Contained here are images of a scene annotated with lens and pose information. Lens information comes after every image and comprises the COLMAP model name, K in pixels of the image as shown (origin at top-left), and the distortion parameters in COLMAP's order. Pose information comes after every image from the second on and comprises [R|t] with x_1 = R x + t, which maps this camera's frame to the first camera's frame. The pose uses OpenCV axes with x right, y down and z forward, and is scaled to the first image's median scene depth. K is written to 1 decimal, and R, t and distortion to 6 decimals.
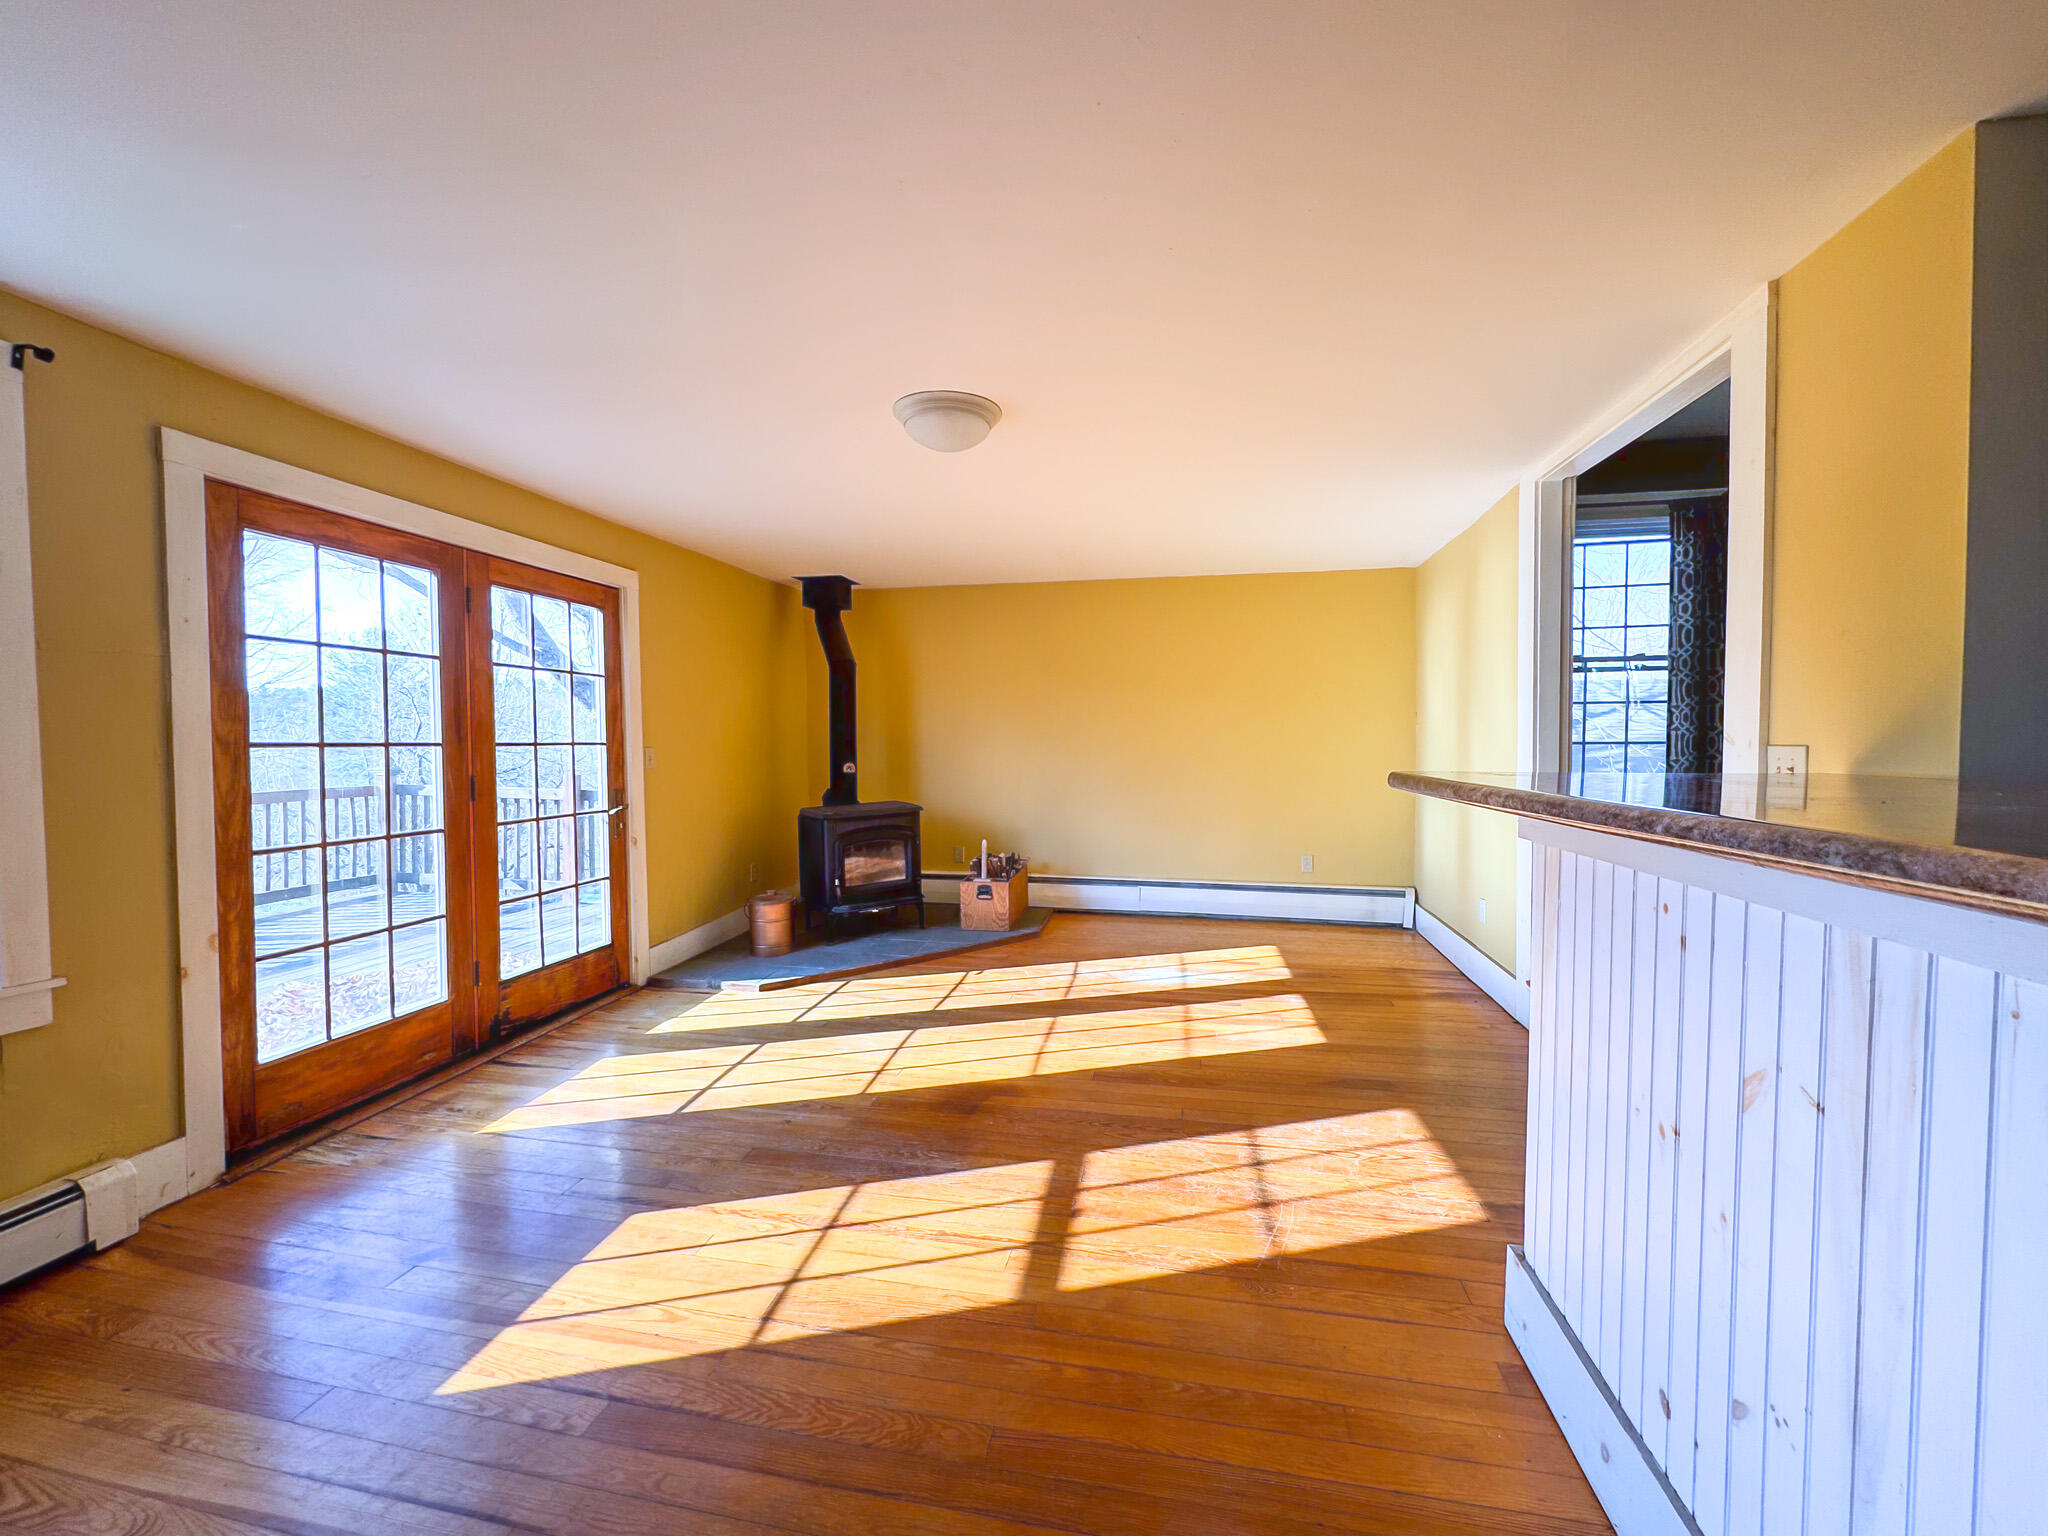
lens RADIAL K [[821.1, 0, 1021.1], [0, 821.1, 764.7], [0, 0, 1]] dist [-0.000929, -0.000025]
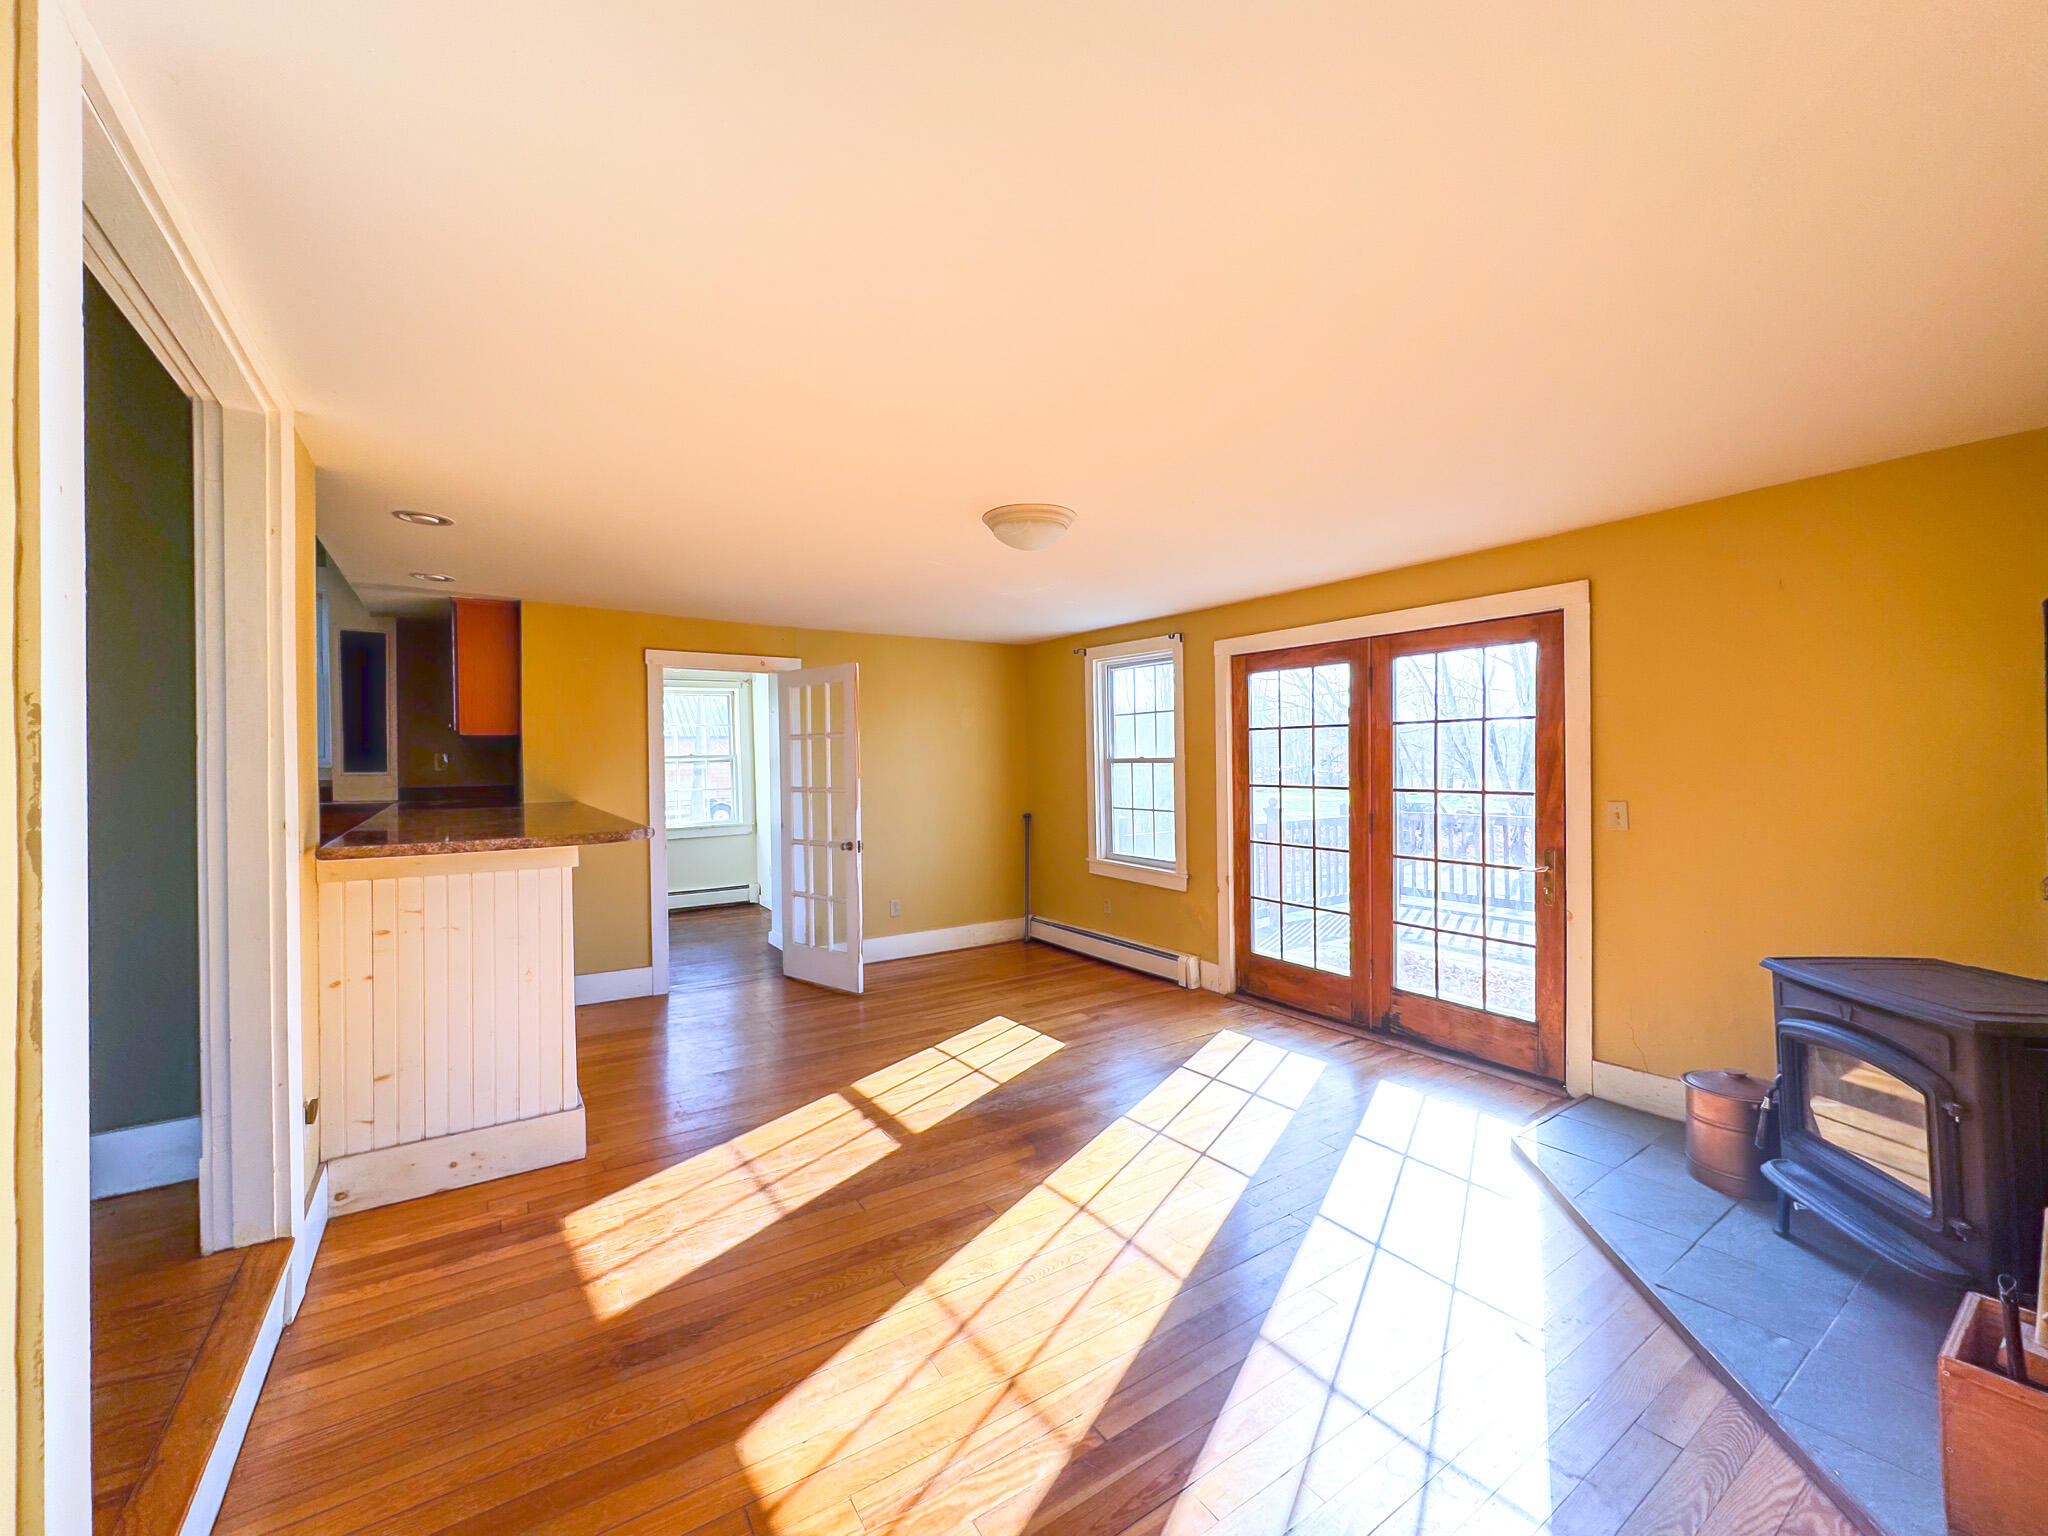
lens RADIAL K [[821.1, 0, 1021.1], [0, 821.1, 764.7], [0, 0, 1]] dist [-0.000929, -0.000025]
pose [[-0.704932, 0.014795, -0.709121, 0.616708], [-0.008063, 0.999551, 0.028869, -0.094369], [0.709229, 0.026068, -0.704496, 1.507506]]
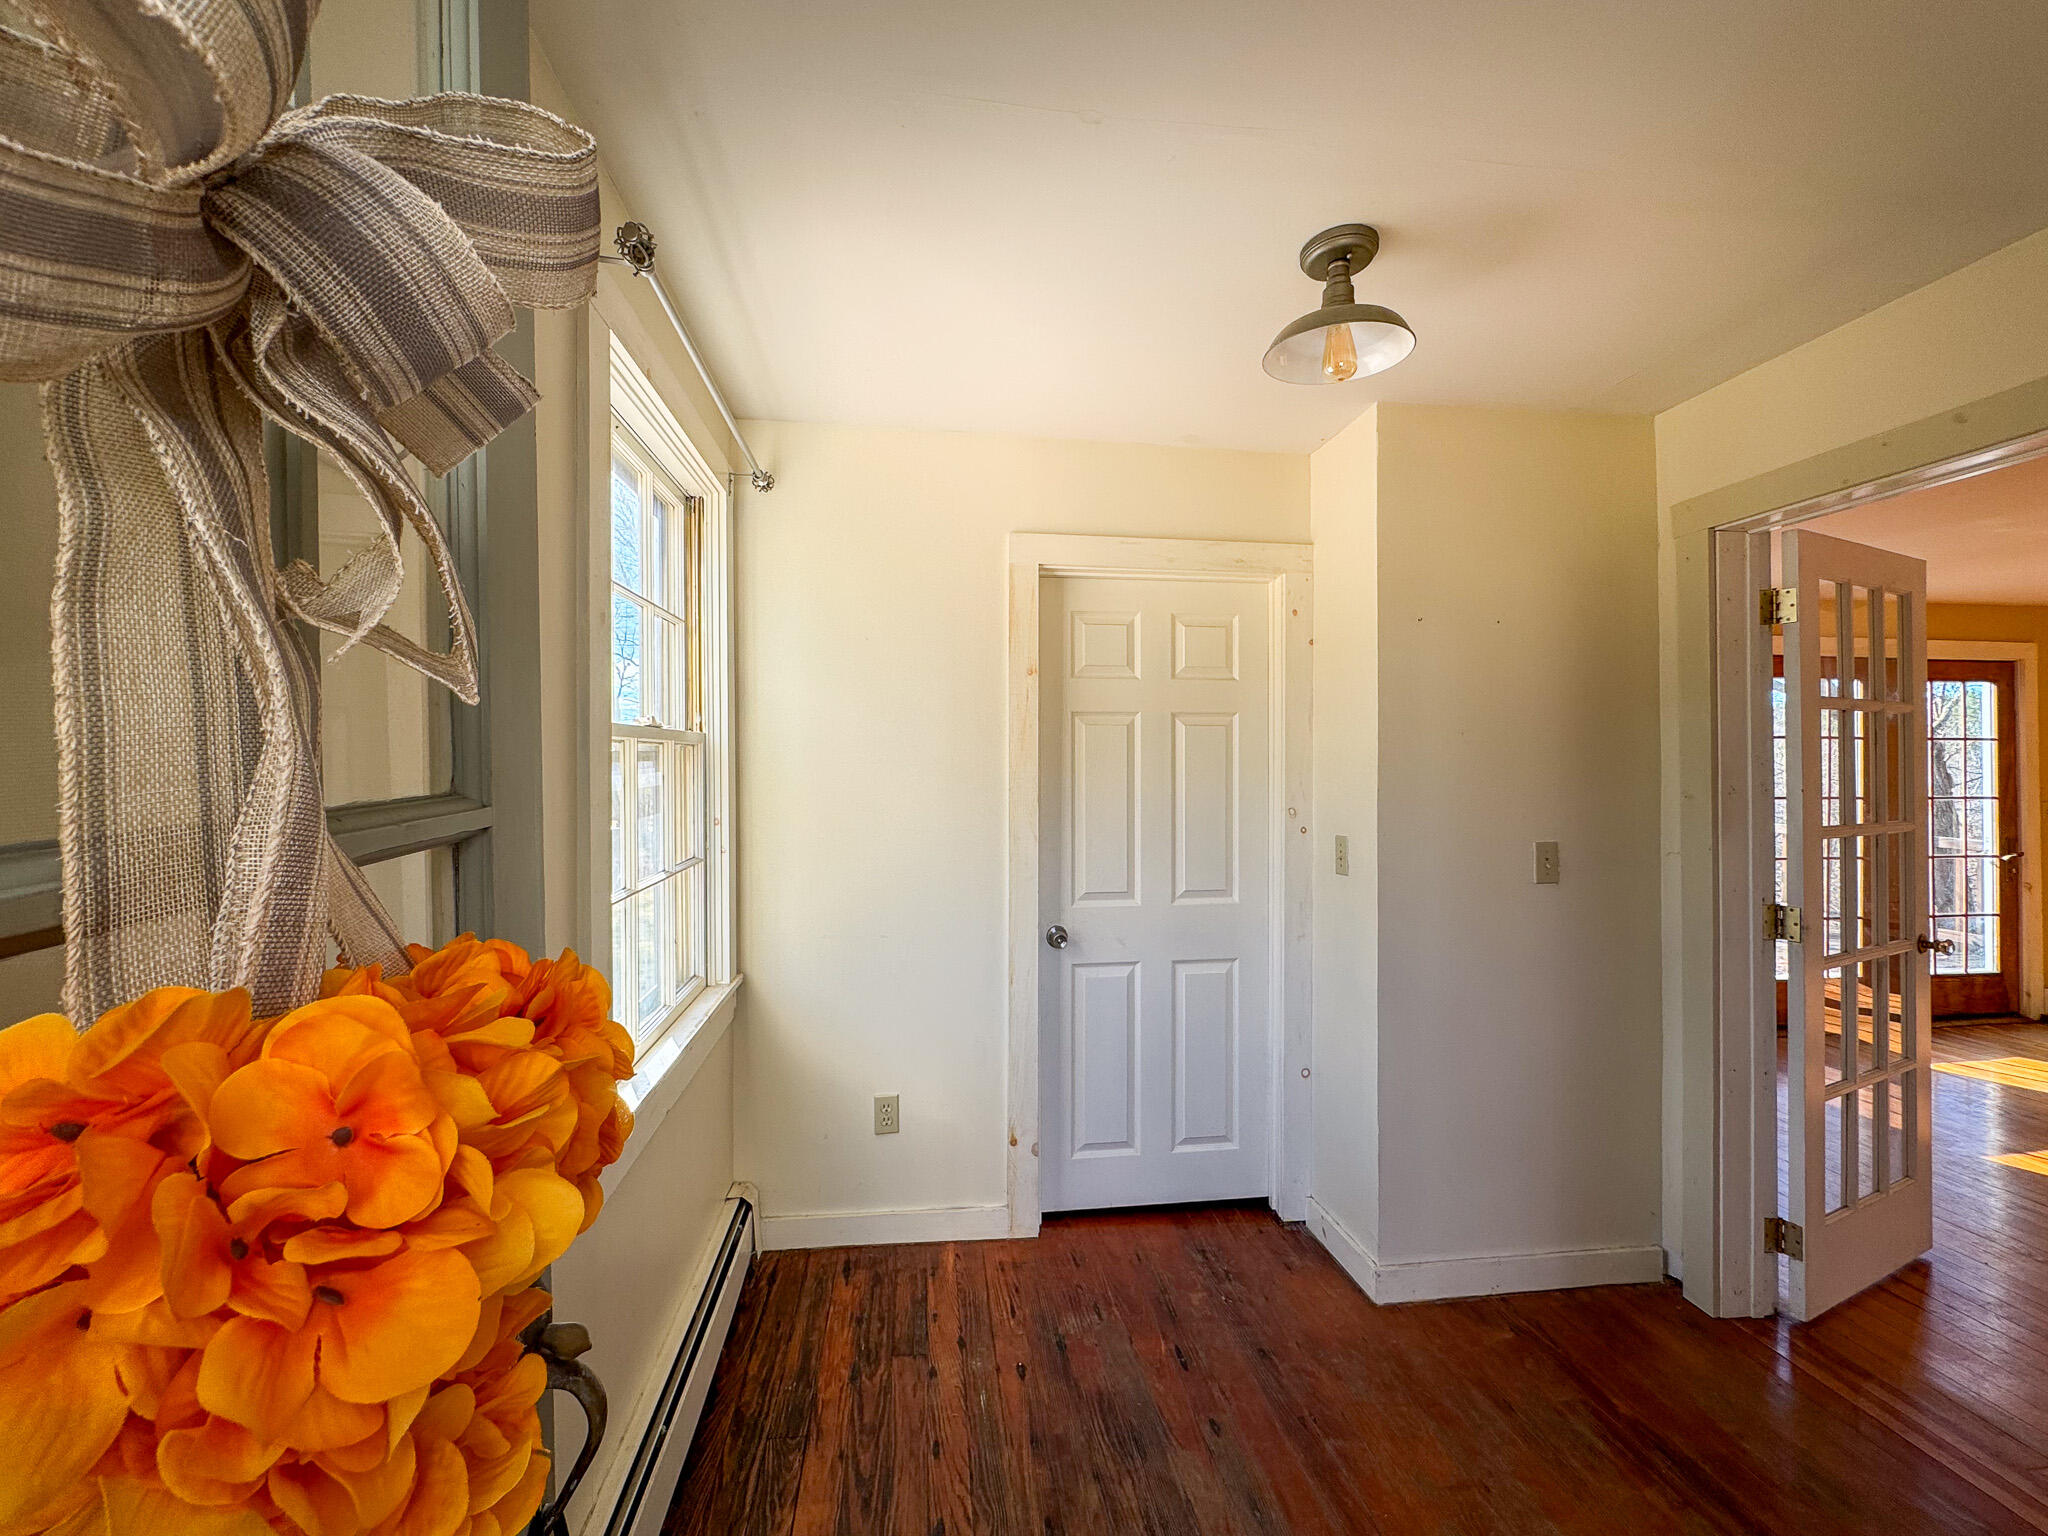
lens RADIAL K [[821.1, 0, 1021.1], [0, 821.1, 764.7], [0, 0, 1]] dist [-0.000929, -0.000025]
pose [[0.311944, 0.000248, -0.950100, 0.197200], [-0.035530, 0.999304, -0.011405, -0.012656], [0.949436, 0.037314, 0.311736, -0.815023]]
